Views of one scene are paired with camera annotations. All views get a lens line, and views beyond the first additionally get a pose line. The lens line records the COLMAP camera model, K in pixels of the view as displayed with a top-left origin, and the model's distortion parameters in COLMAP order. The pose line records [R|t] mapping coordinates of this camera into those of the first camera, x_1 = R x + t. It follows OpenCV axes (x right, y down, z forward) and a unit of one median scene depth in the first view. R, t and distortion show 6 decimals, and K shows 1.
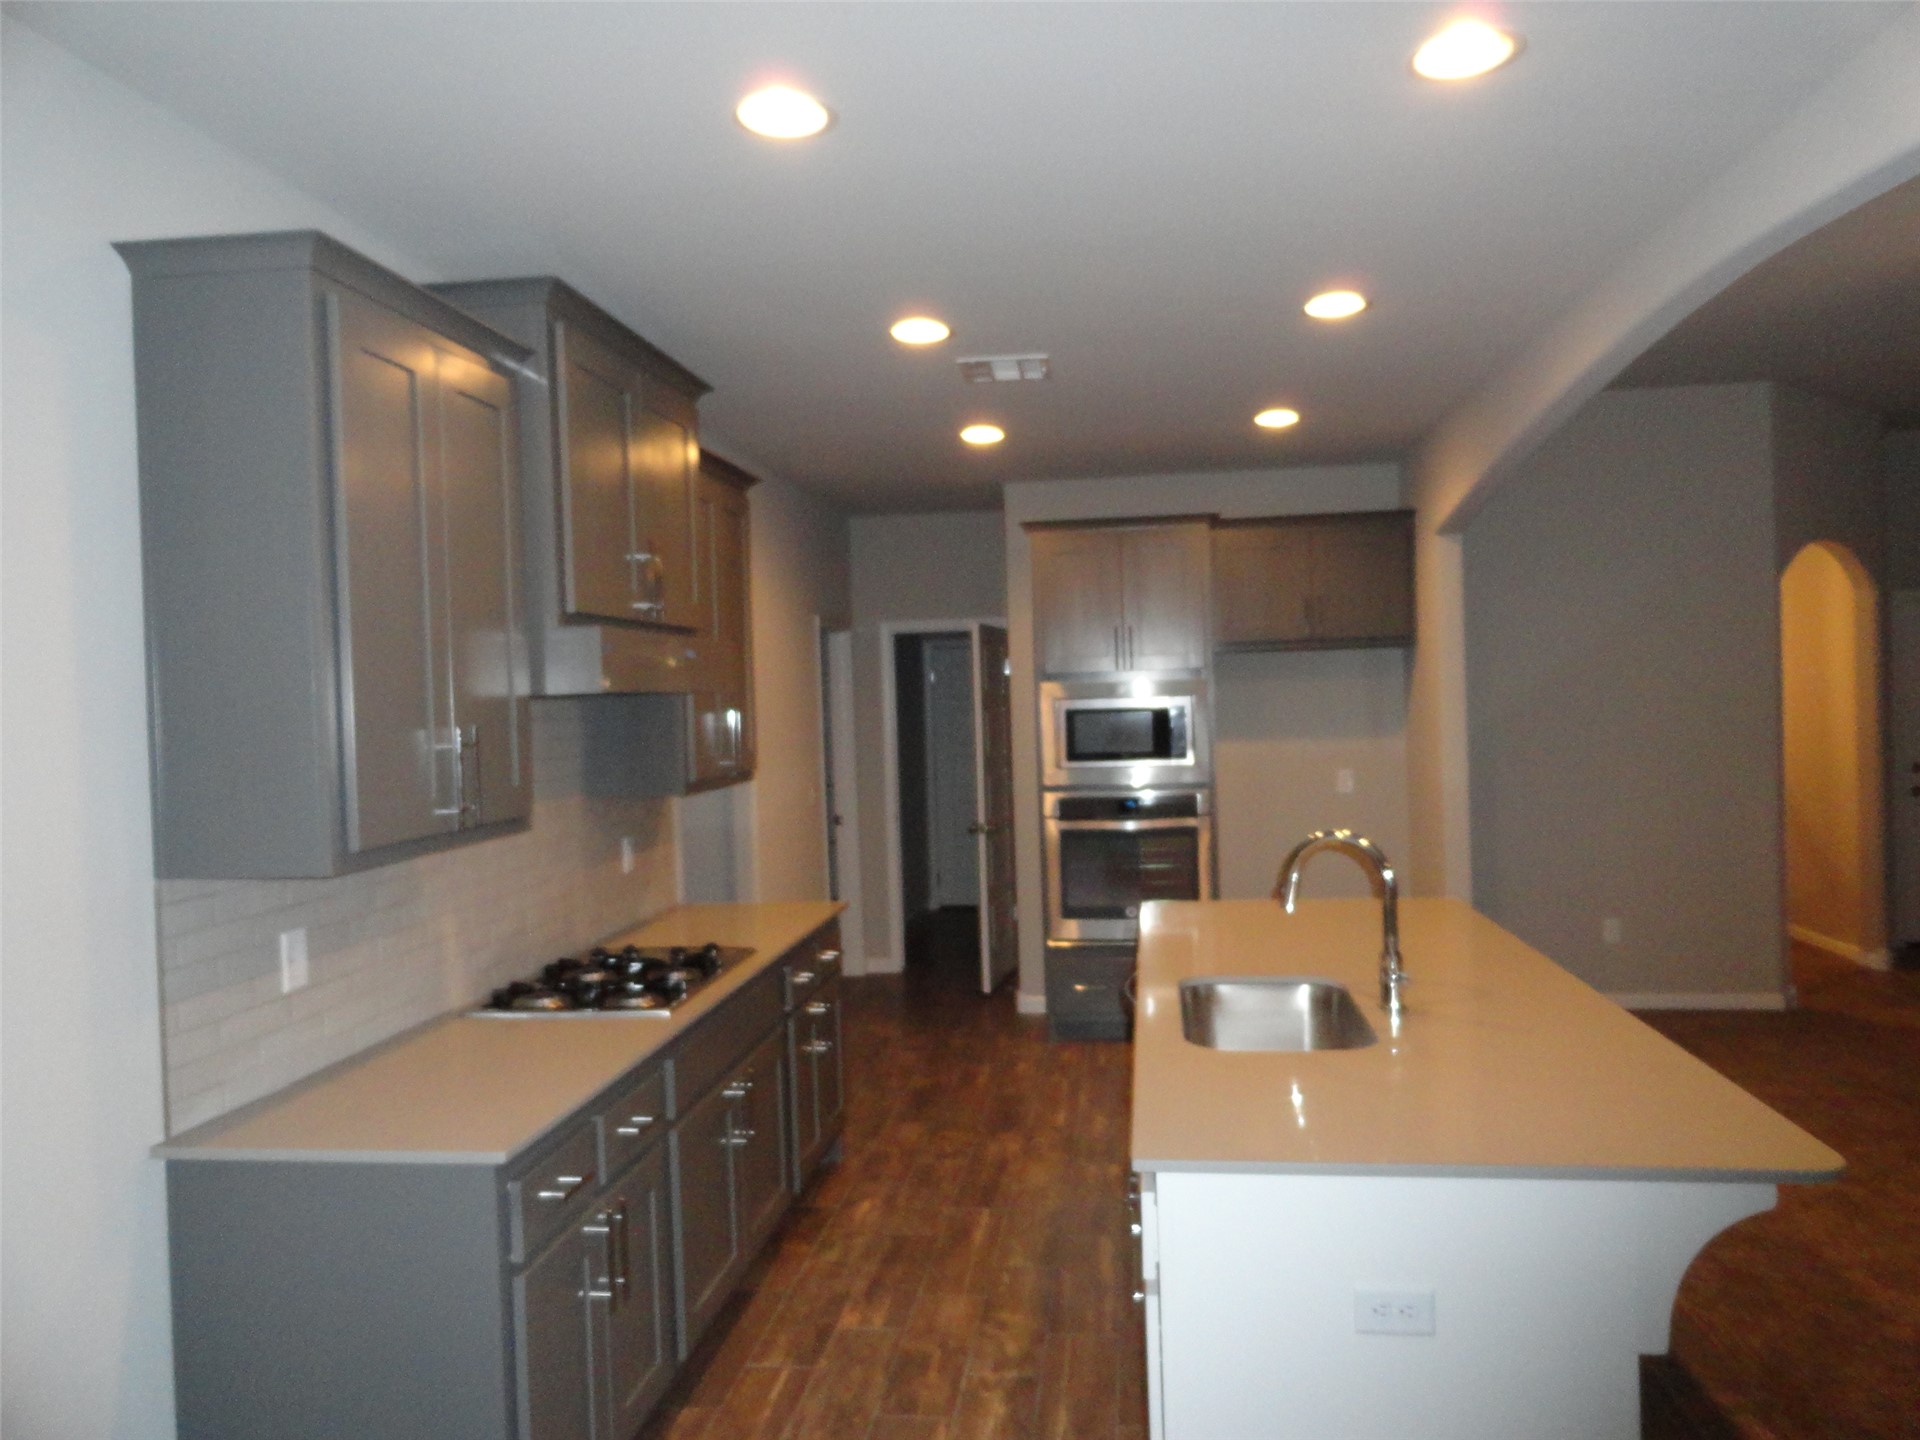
lens RADIAL K [[1319.4, 0, 960.0], [0, 1319.4, 720.0], [0, 0, 1]] dist [0.044185, -0.105994]
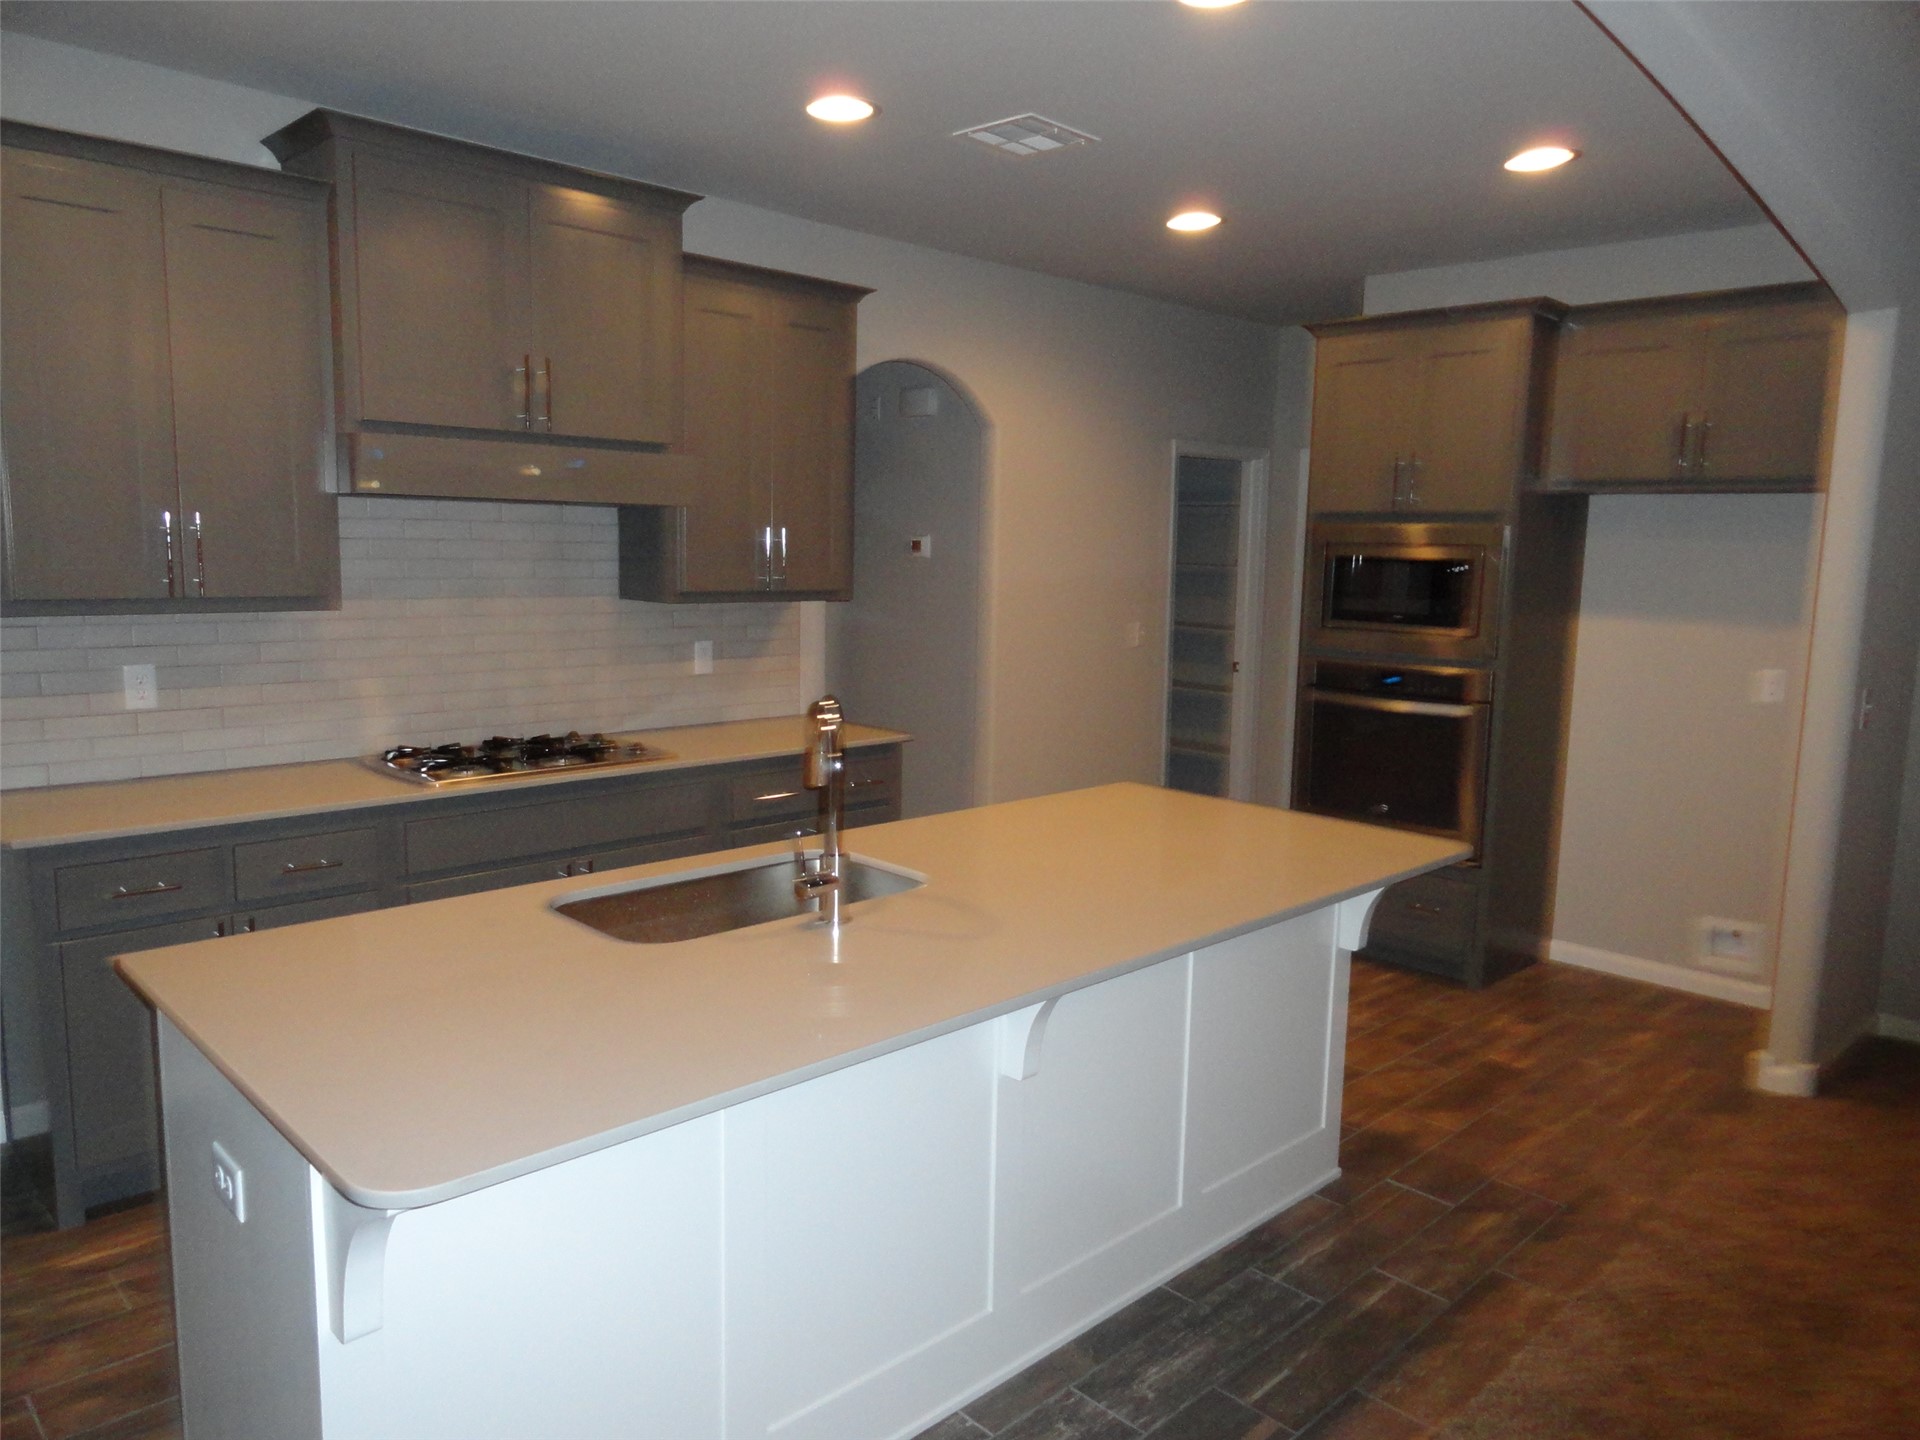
lens RADIAL K [[1327.6, 0, 965.9], [0, 1327.6, 721.3], [0, 0, 1]] dist [0.000996, -0.001319]
pose [[0.784839, 0.136154, -0.604557, 0.563992], [-0.059399, 0.987602, 0.145309, -0.017210], [0.616846, -0.078135, 0.783196, 0.267374]]
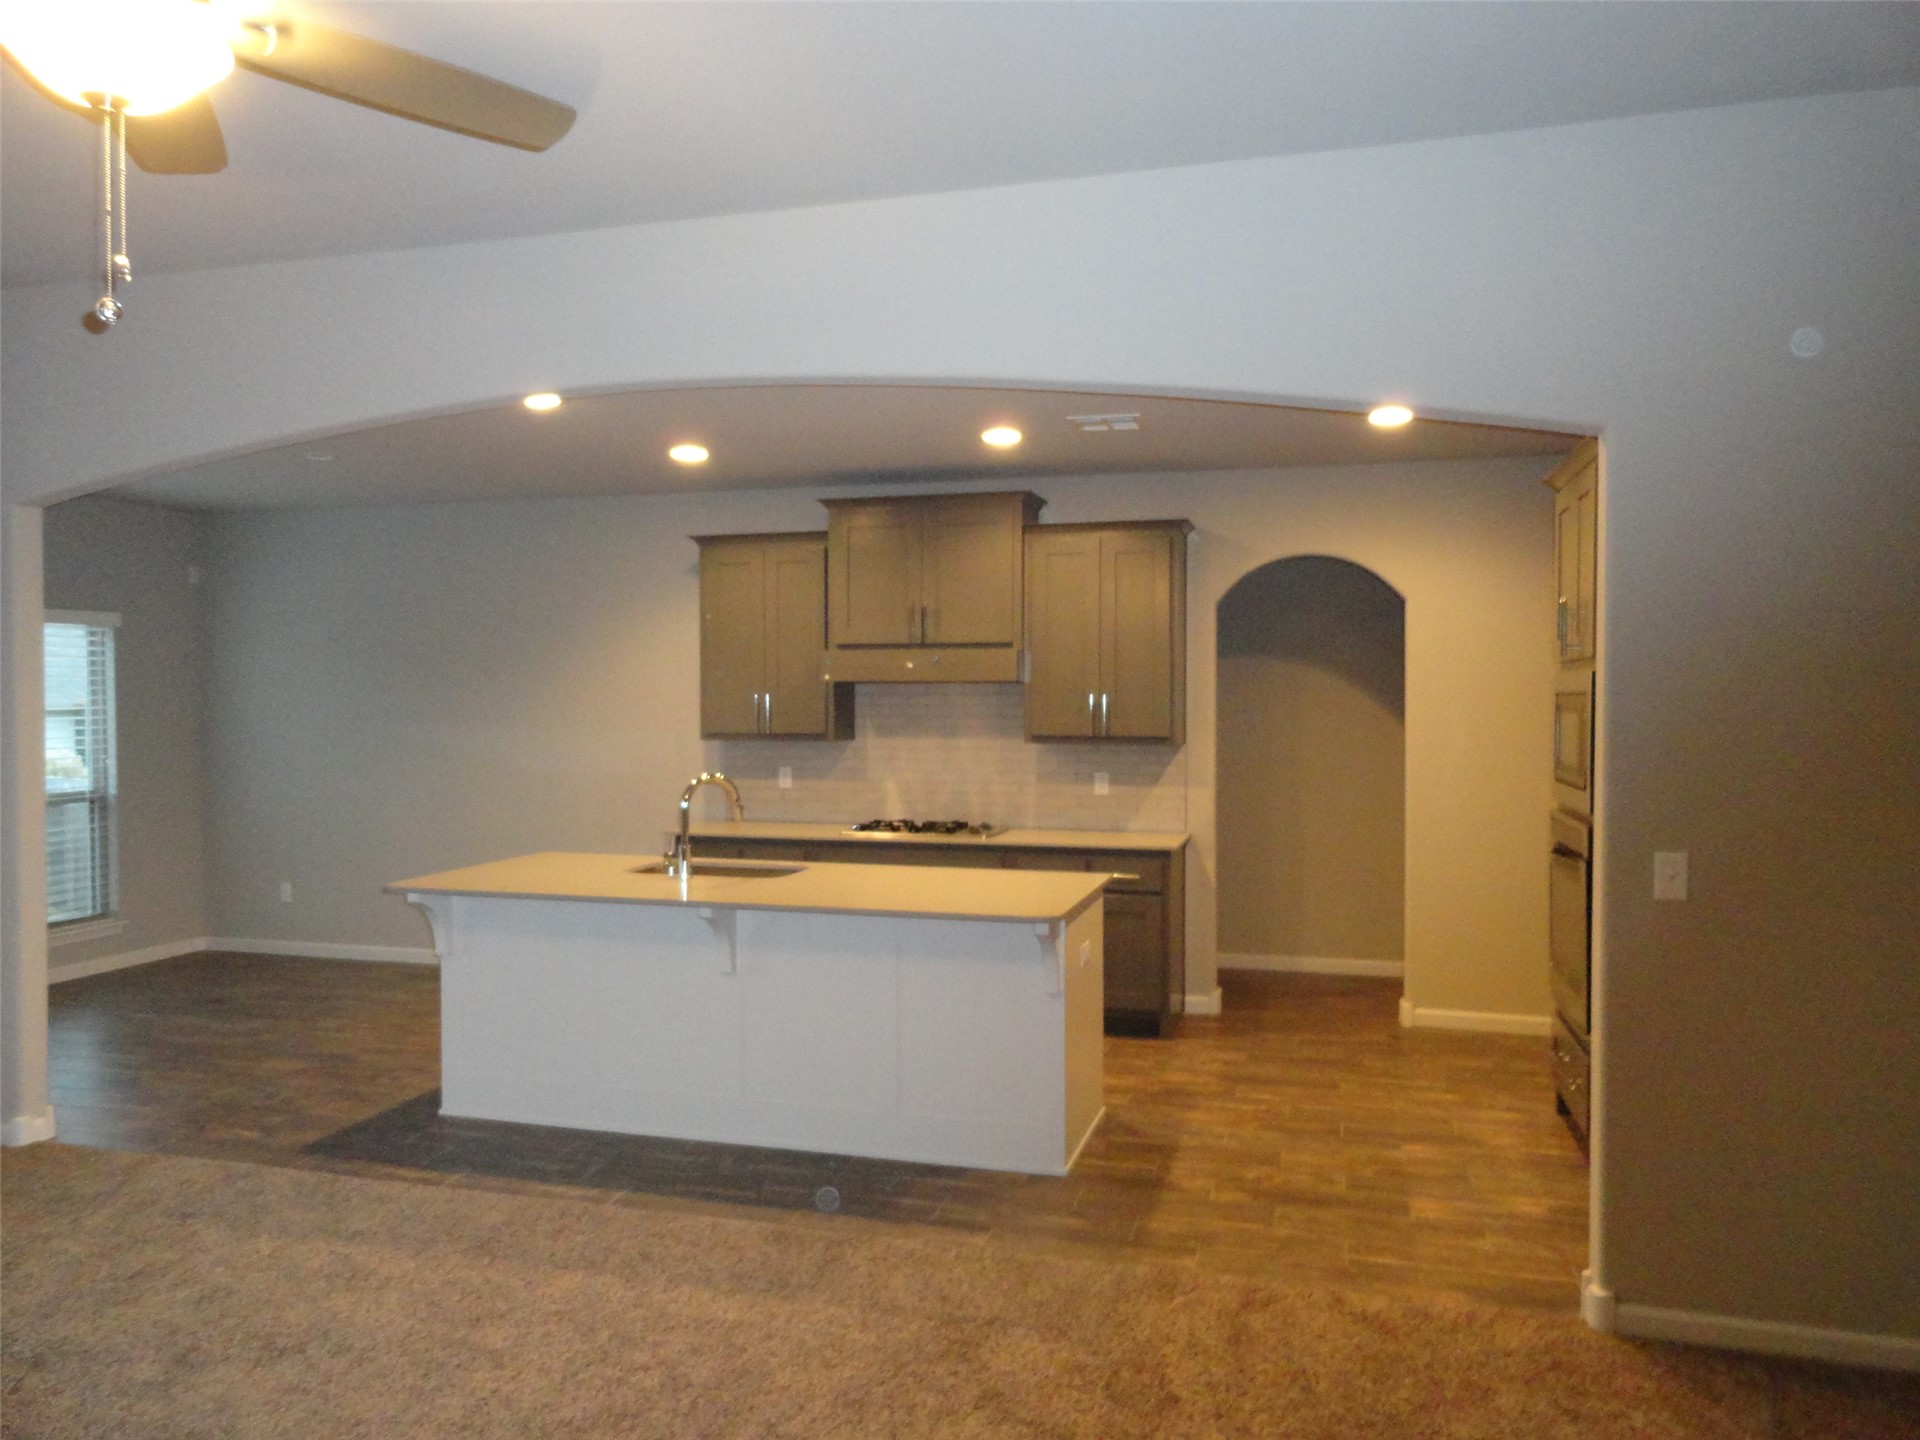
lens RADIAL K [[1376.0, 0, 978.2], [0, 1376.0, 710.5], [0, 0, 1]] dist [0.003359, 0.006136]
pose [[-0.157734, 0.047533, -0.986337, 1.359469], [-0.009668, 0.998719, 0.049676, -0.063153], [0.987434, 0.017371, -0.157072, 1.106131]]
